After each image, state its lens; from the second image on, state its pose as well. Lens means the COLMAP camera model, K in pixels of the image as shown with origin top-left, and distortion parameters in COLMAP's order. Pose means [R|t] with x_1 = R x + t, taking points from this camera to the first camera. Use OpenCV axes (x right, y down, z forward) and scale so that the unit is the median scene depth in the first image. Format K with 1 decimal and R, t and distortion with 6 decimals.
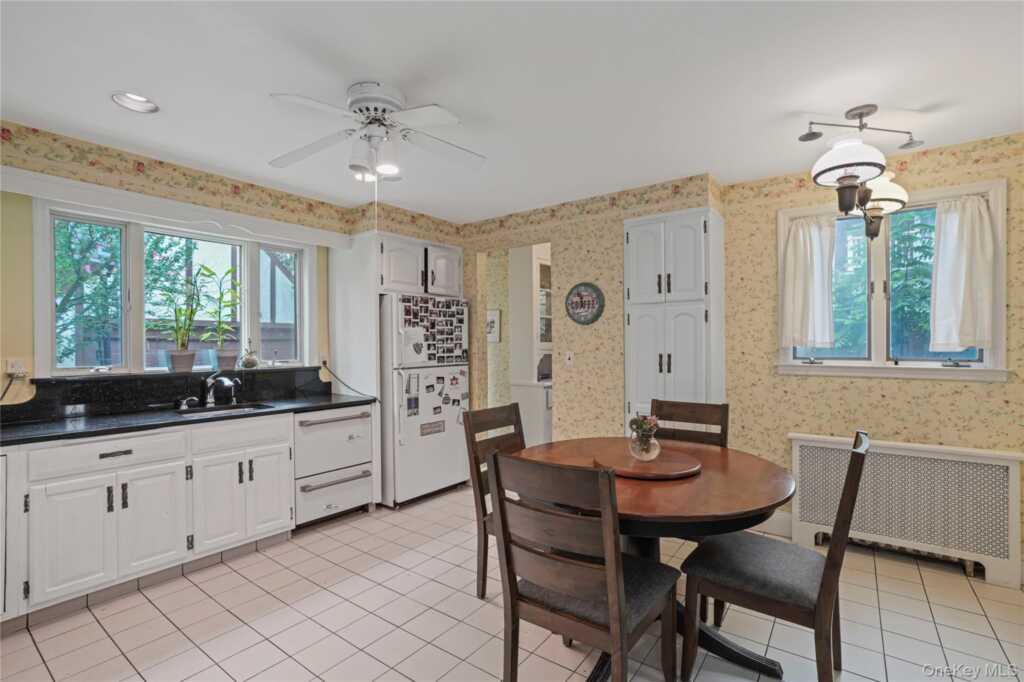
lens RADIAL K [[471.8, 0, 506.6], [0, 471.8, 343.6], [0, 0, 1]] dist [0.000836, 0.000535]
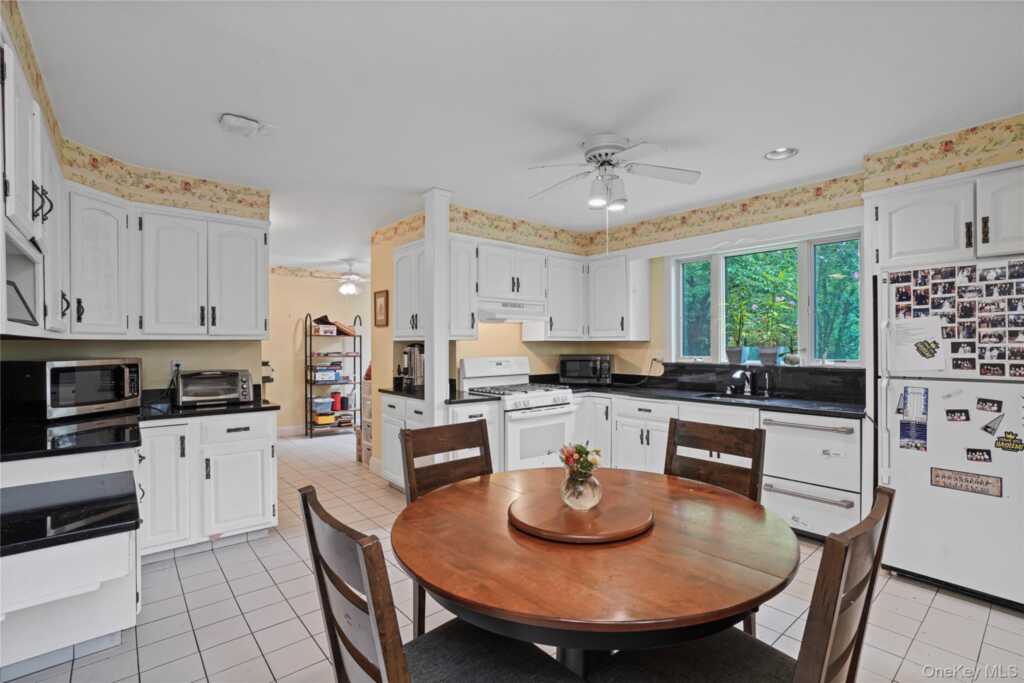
lens RADIAL K [[471.8, 0, 508.1], [0, 471.8, 344.6], [0, 0, 1]] dist [0.000836, 0.000535]
pose [[-0.200140, 0.009767, -0.979719, 0.558727], [0.009101, 0.999926, 0.008109, -0.006722], [0.979725, -0.007293, -0.200214, 0.553831]]
